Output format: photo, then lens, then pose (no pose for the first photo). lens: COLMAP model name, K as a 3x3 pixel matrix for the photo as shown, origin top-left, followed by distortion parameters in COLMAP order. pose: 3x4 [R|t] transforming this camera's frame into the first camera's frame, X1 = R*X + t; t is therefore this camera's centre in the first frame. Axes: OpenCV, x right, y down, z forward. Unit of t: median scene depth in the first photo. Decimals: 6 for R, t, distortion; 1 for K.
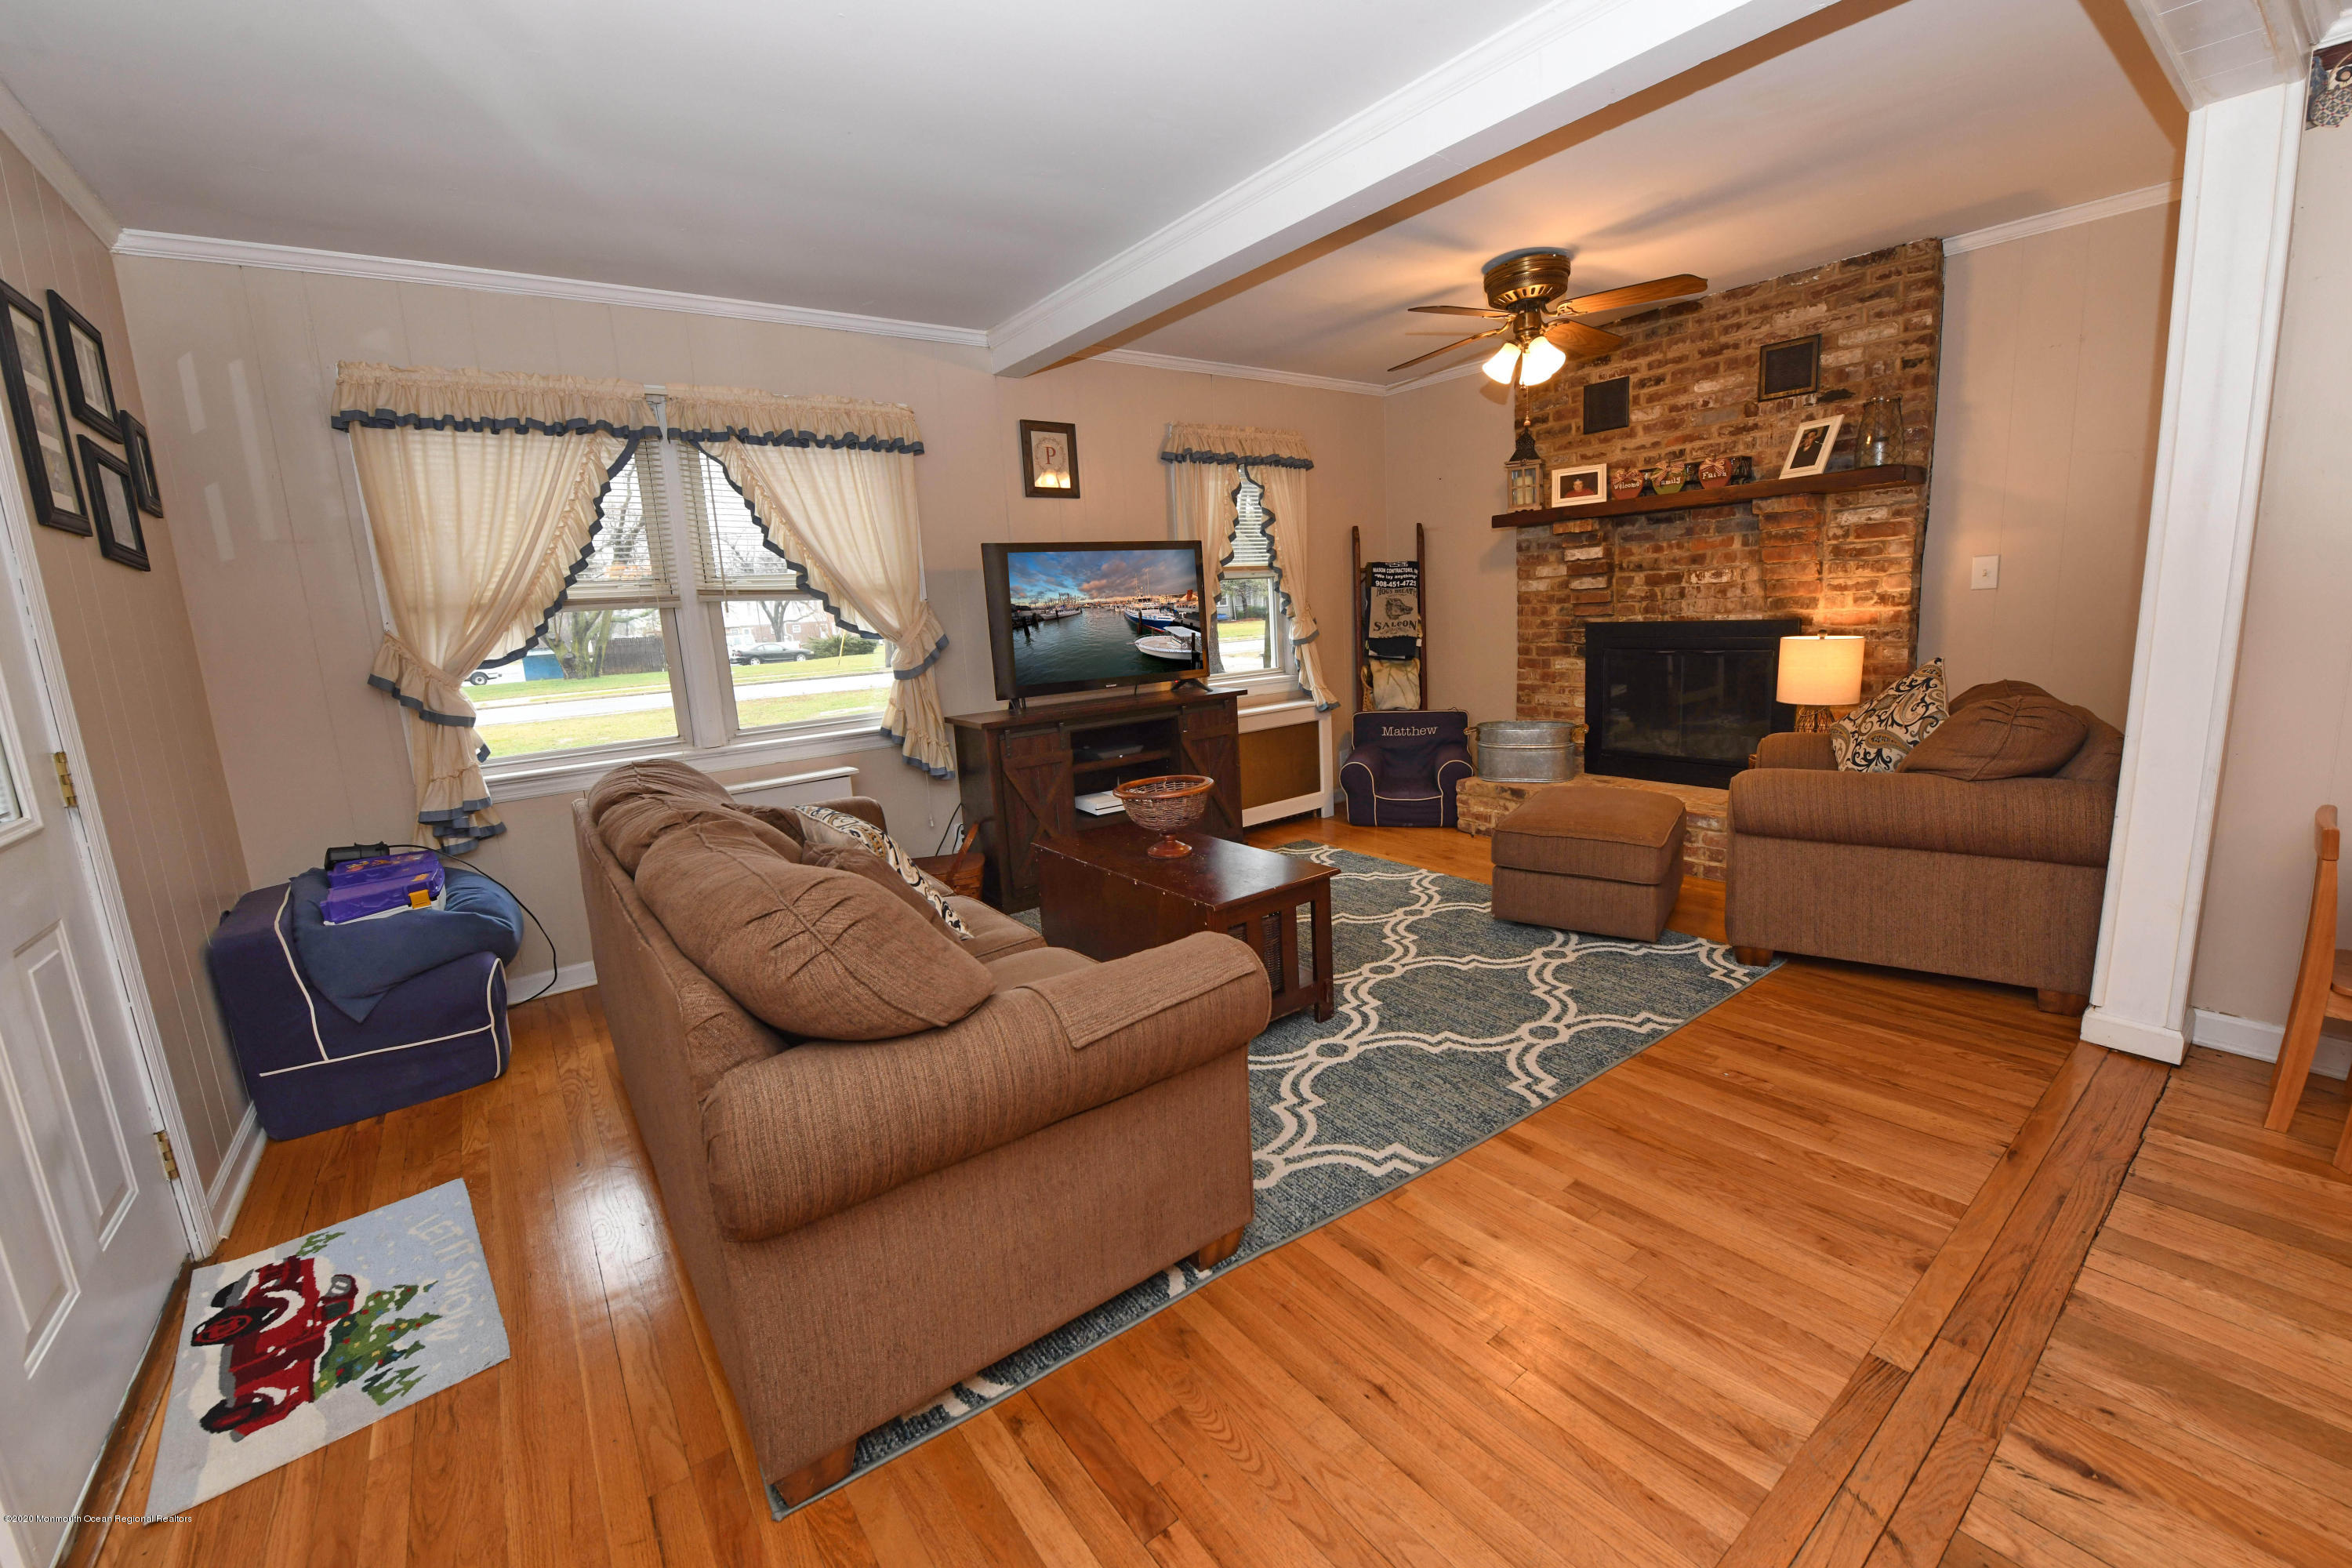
lens RADIAL K [[937.0, 0, 1187.8], [0, 937.0, 776.6], [0, 0, 1]] dist [-0.015625, -0.003411]
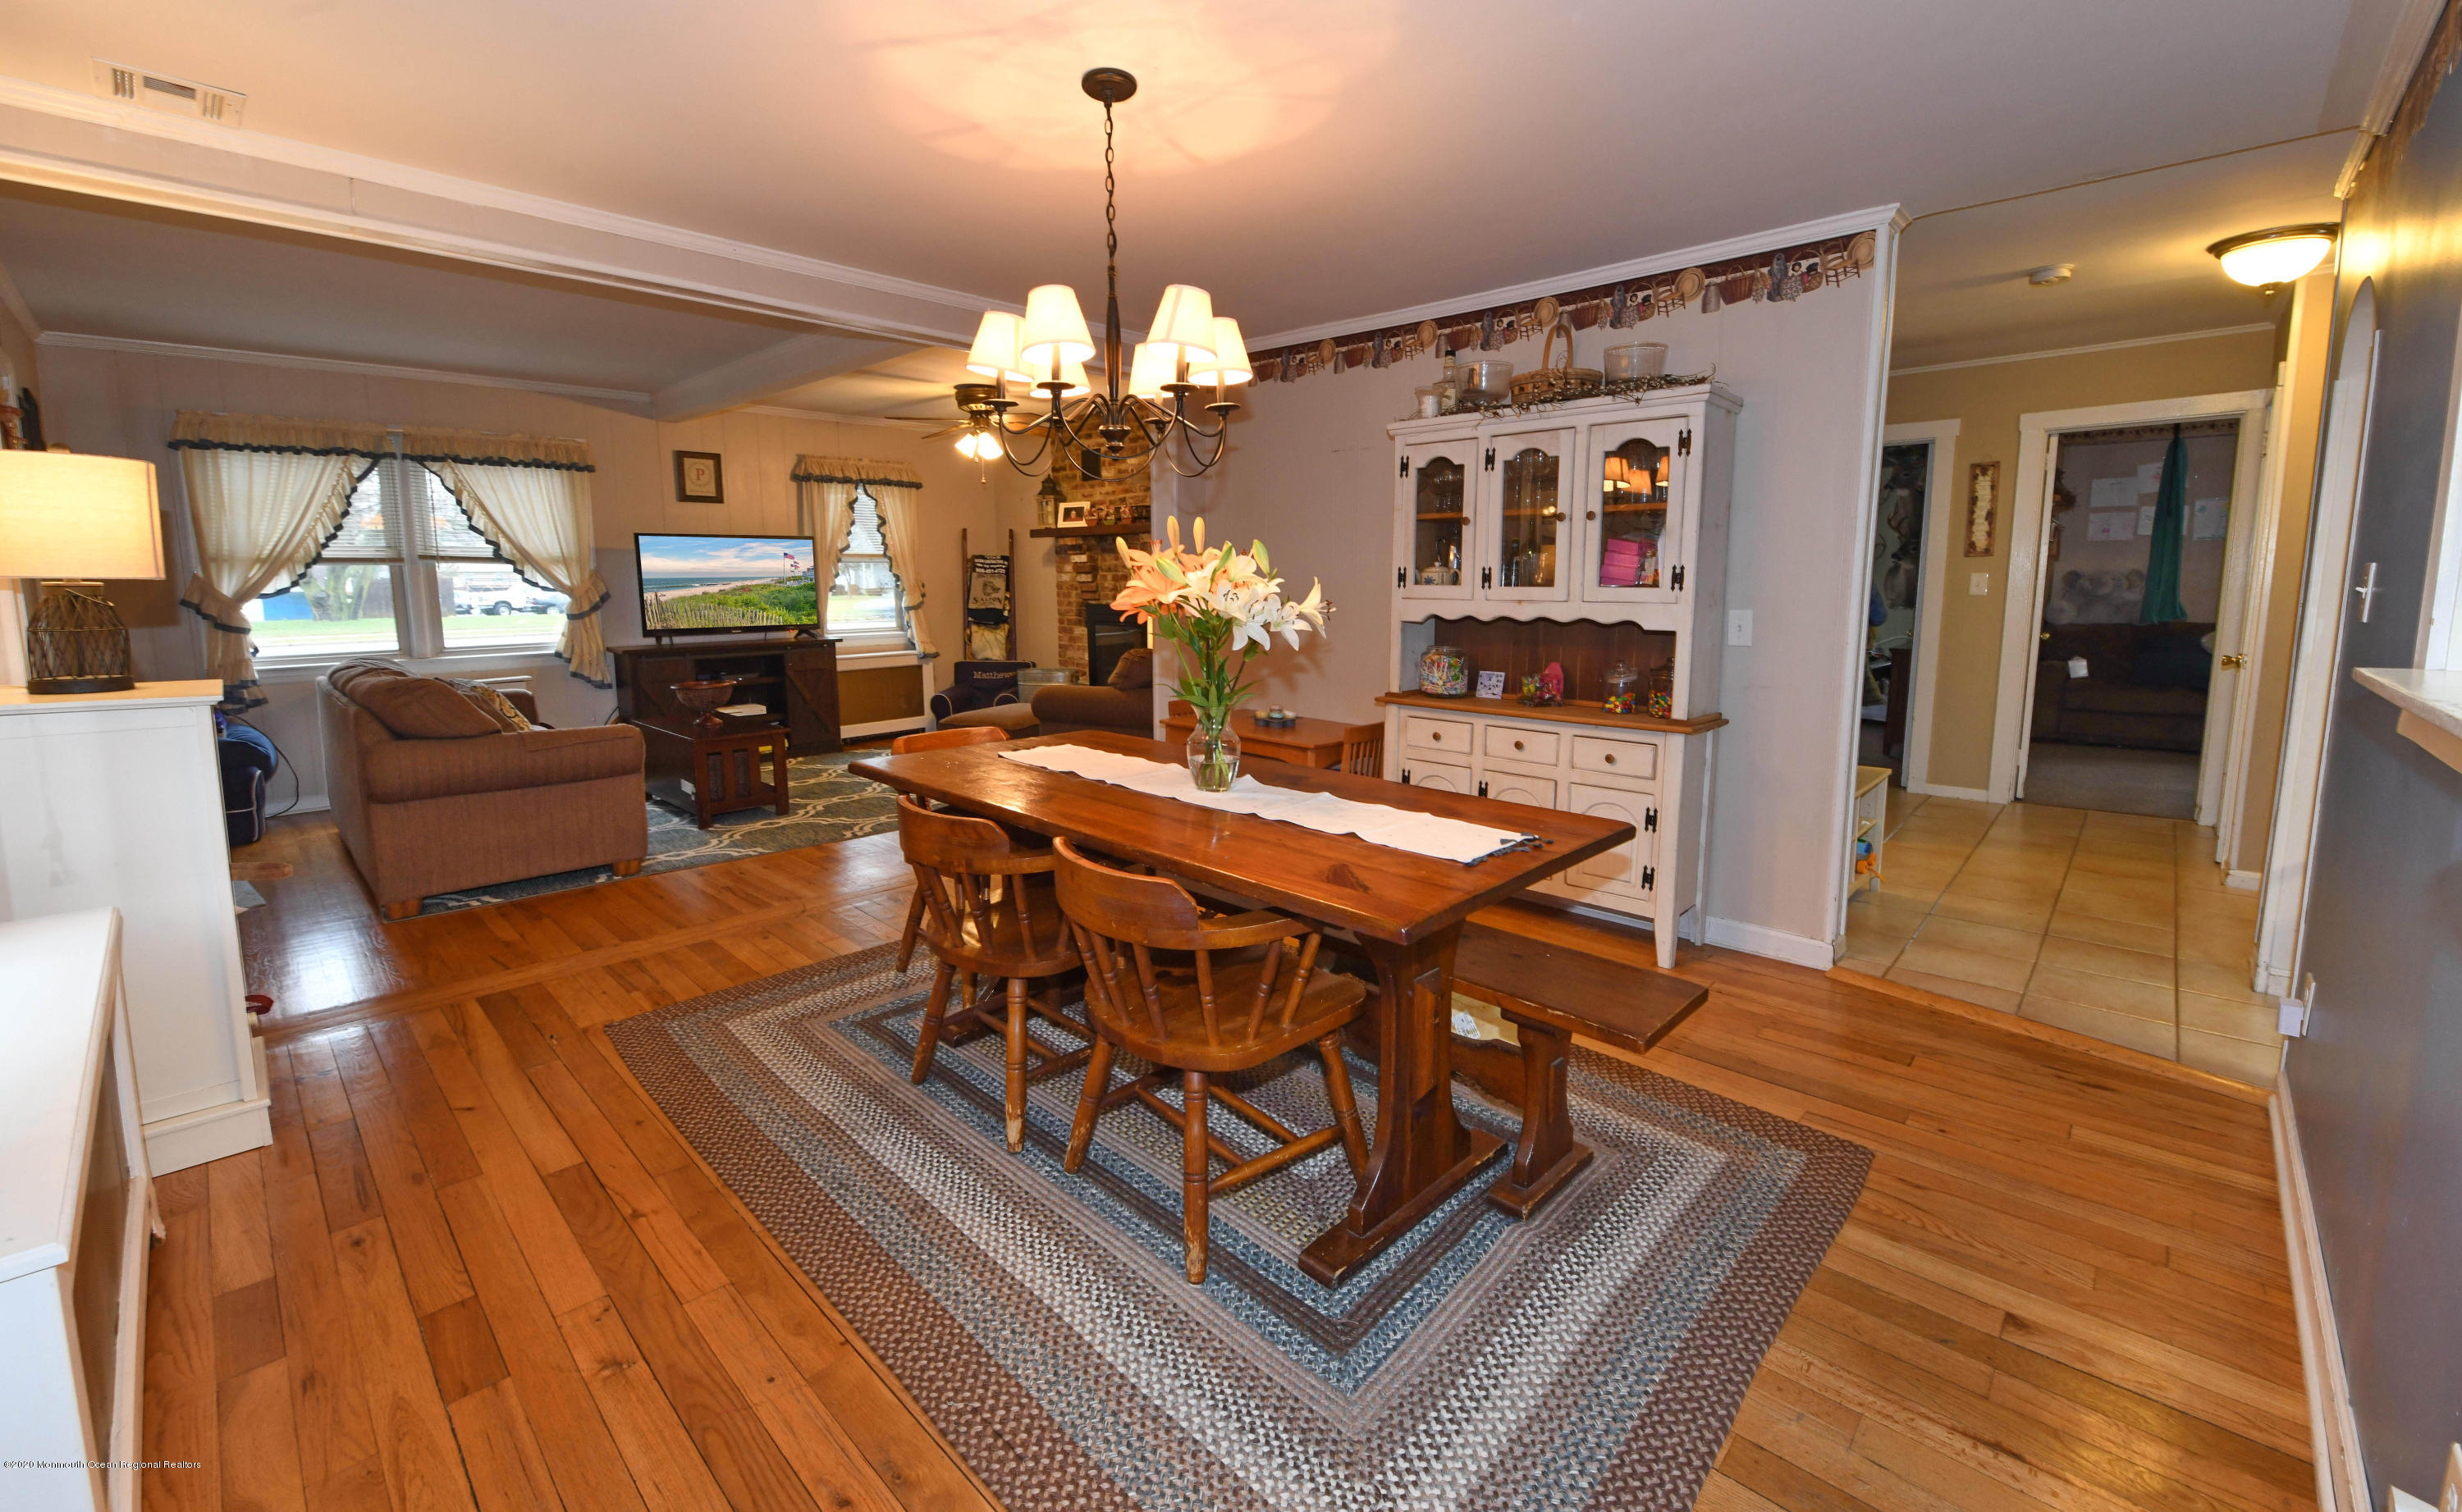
lens RADIAL K [[992.1, 0, 1237.9], [0, 992.1, 699.4], [0, 0, 1]] dist [-0.000740, -0.008727]
pose [[0.985755, 0.029935, 0.165501, 0.458101], [-0.020271, 0.998006, -0.059775, 0.090707], [-0.166960, 0.055569, 0.984396, -0.686090]]
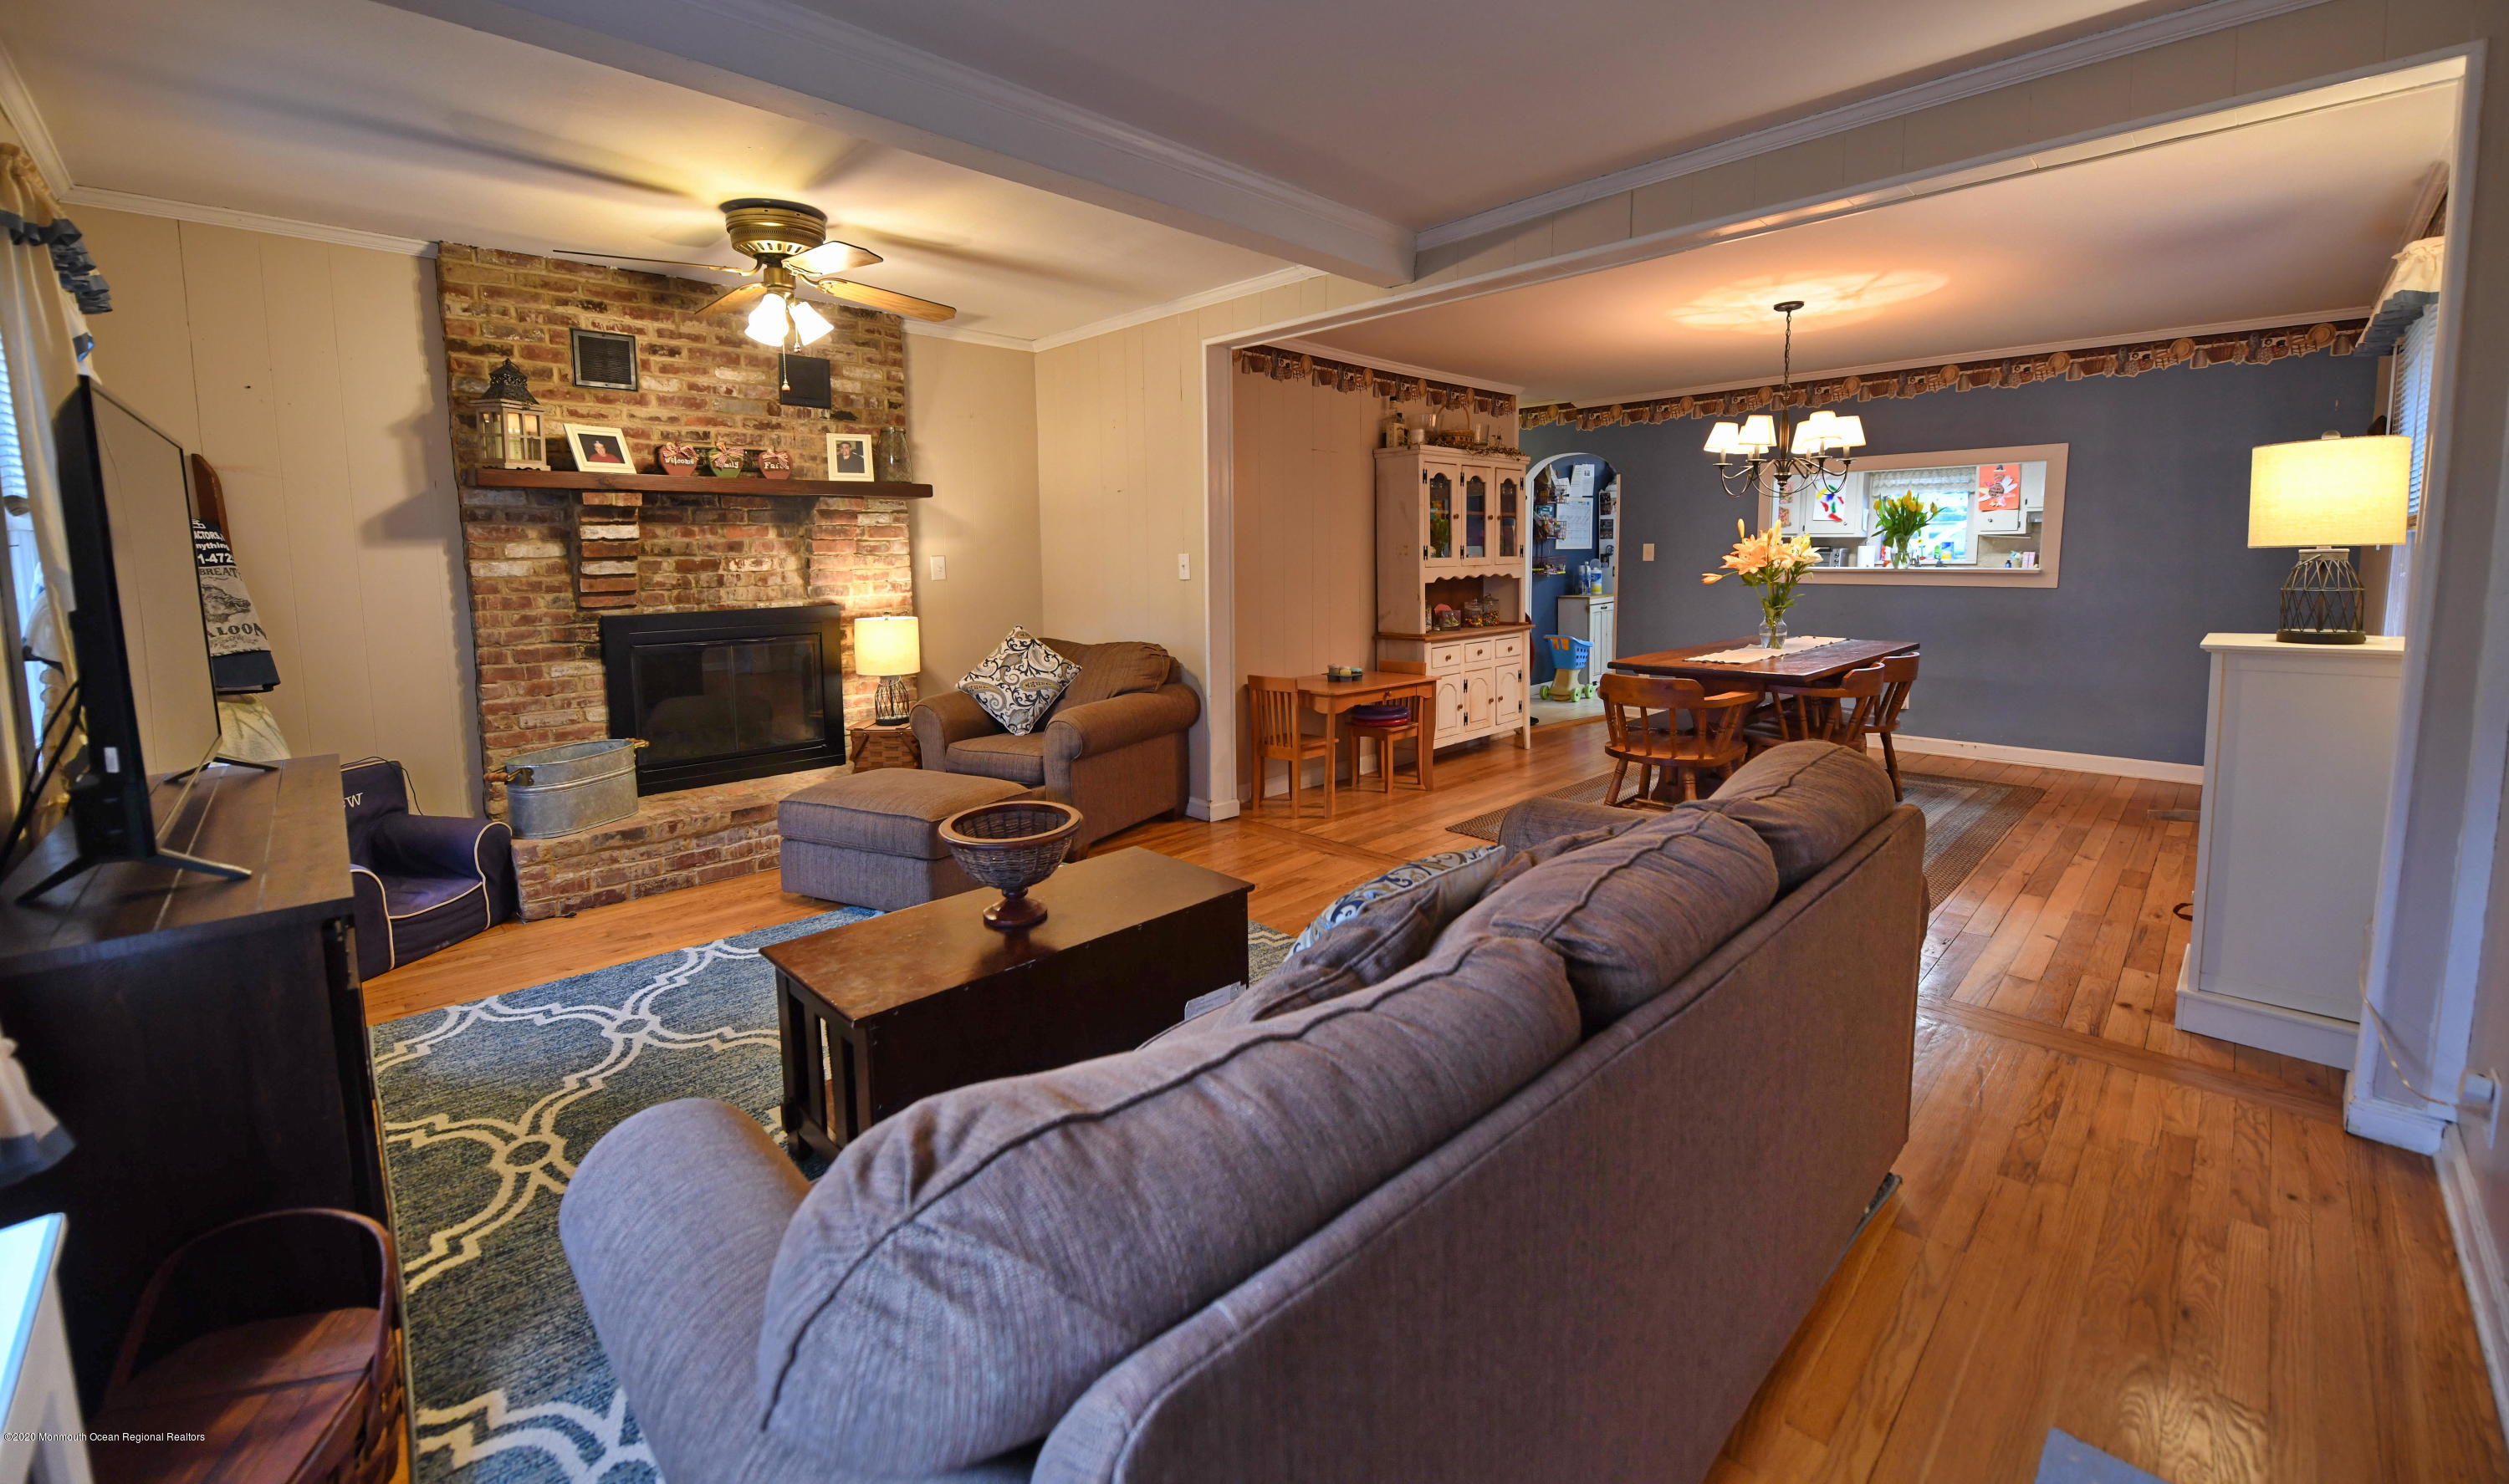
lens RADIAL K [[999.2, 0, 1266.4], [0, 999.2, 650.0], [0, 0, 1]] dist [-0.013534, -0.000499]
pose [[-0.134635, -0.044785, 0.989883, -0.567398], [0.195712, 0.978097, 0.070870, -0.095032], [-0.971375, 0.203273, -0.122921, 0.623628]]
